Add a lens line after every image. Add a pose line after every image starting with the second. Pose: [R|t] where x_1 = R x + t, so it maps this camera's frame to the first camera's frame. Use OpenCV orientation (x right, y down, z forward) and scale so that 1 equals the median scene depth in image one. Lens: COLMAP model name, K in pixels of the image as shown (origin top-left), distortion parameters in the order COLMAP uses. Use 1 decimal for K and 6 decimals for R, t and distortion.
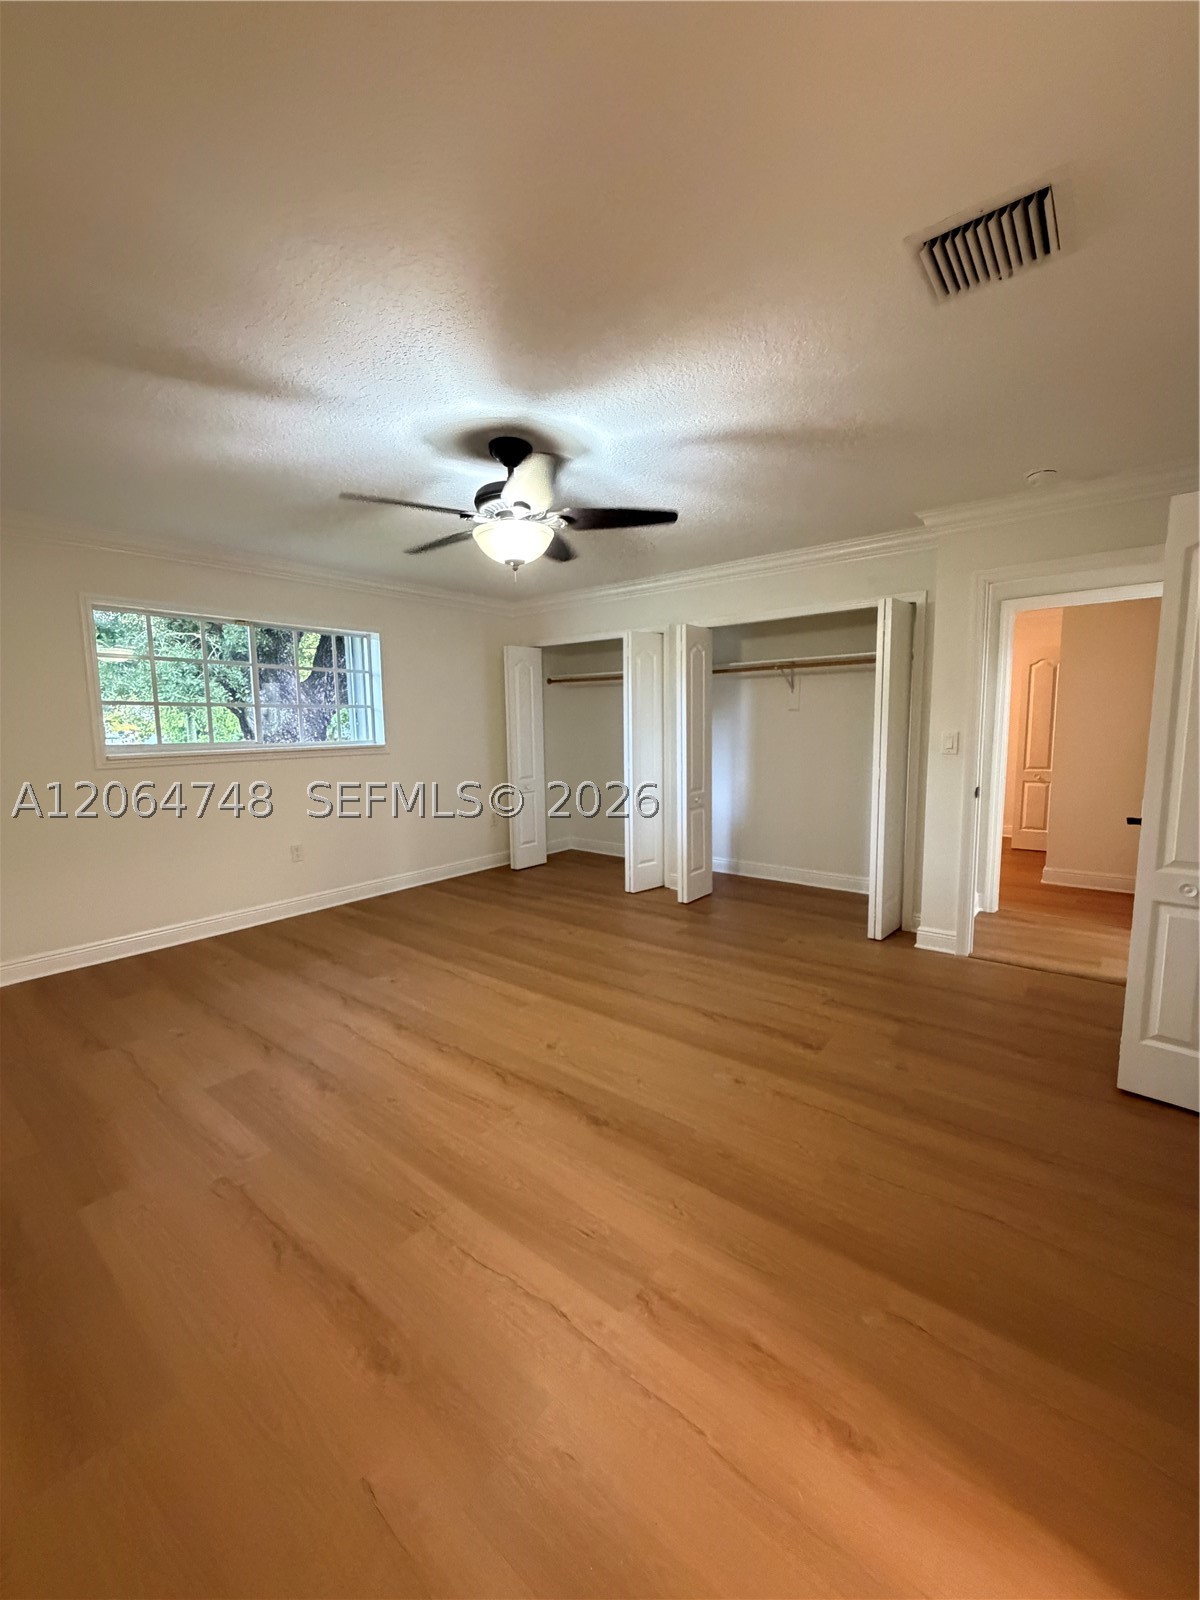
lens RADIAL K [[636.8, 0, 604.1], [0, 636.8, 794.0], [0, 0, 1]] dist [0.000261, 0.000424]
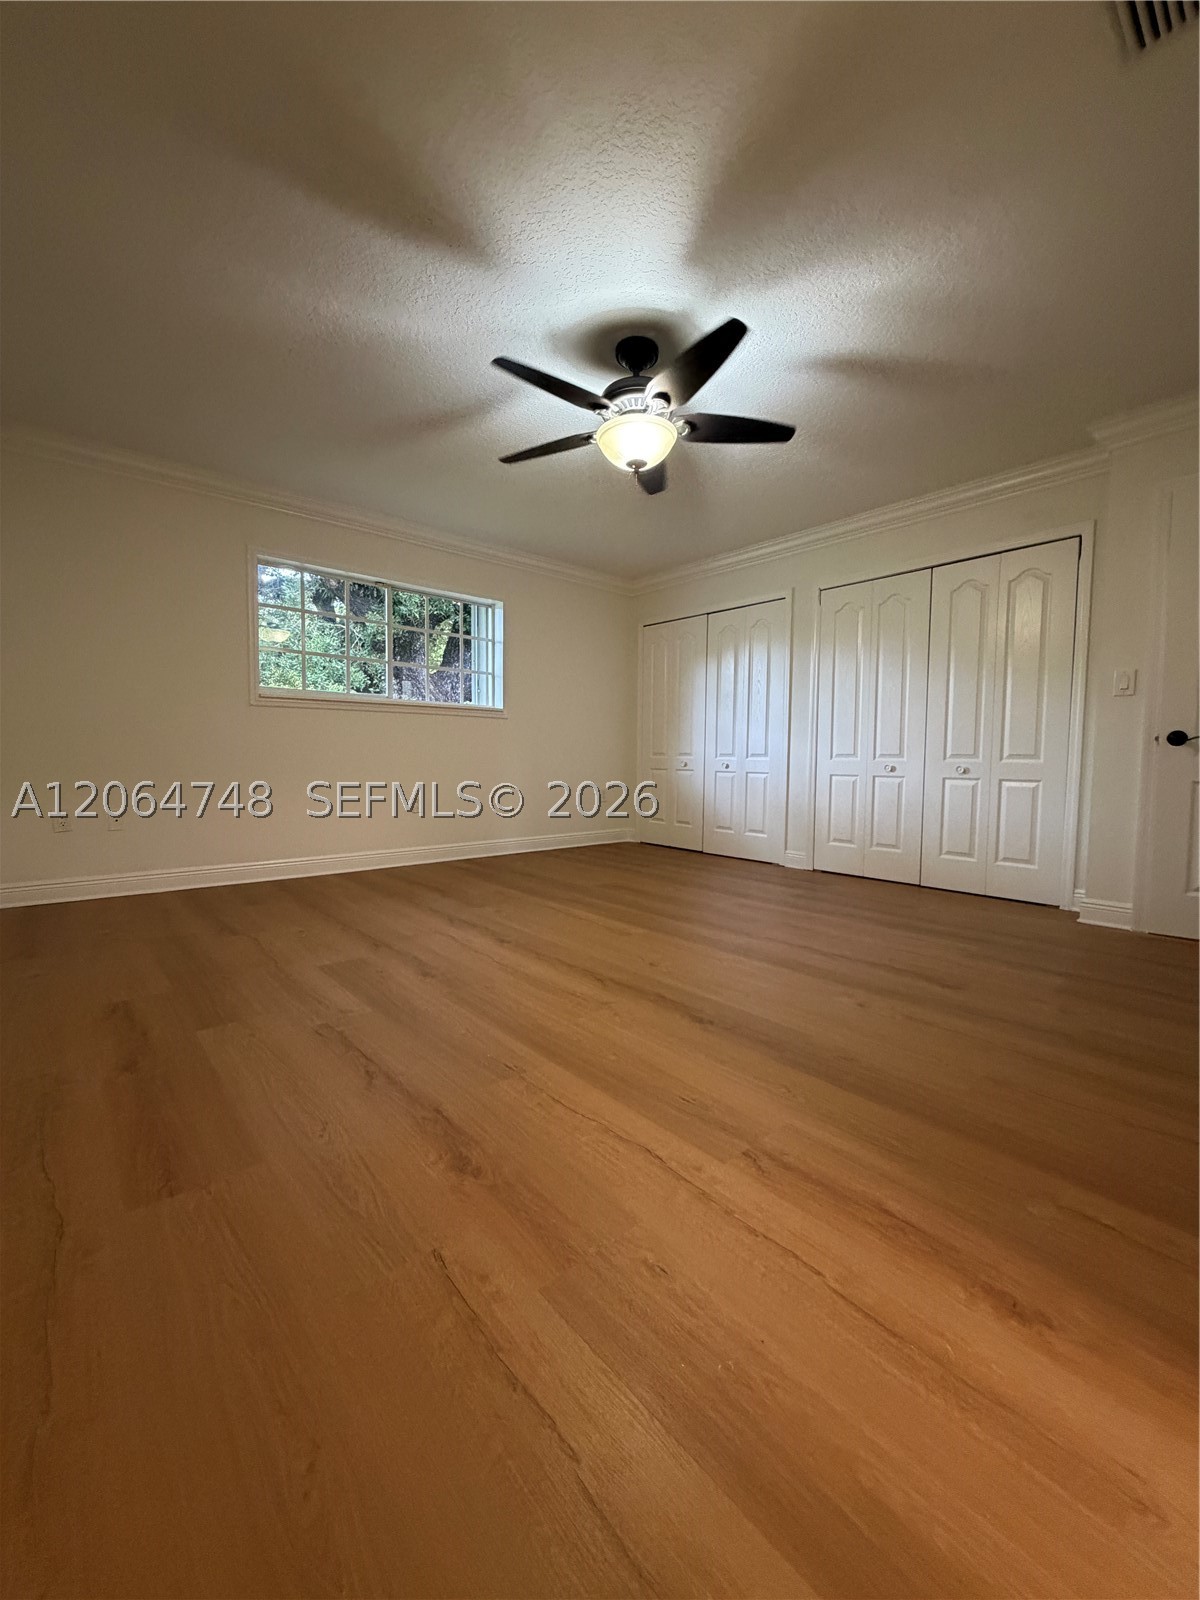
lens RADIAL K [[636.8, 0, 605.2], [0, 636.8, 796.8], [0, 0, 1]] dist [0.000261, 0.000424]
pose [[0.984628, 0.034428, -0.171238, -0.001199], [-0.043224, 0.997916, -0.047907, 0.216145], [0.169231, 0.054572, 0.984064, 0.048784]]
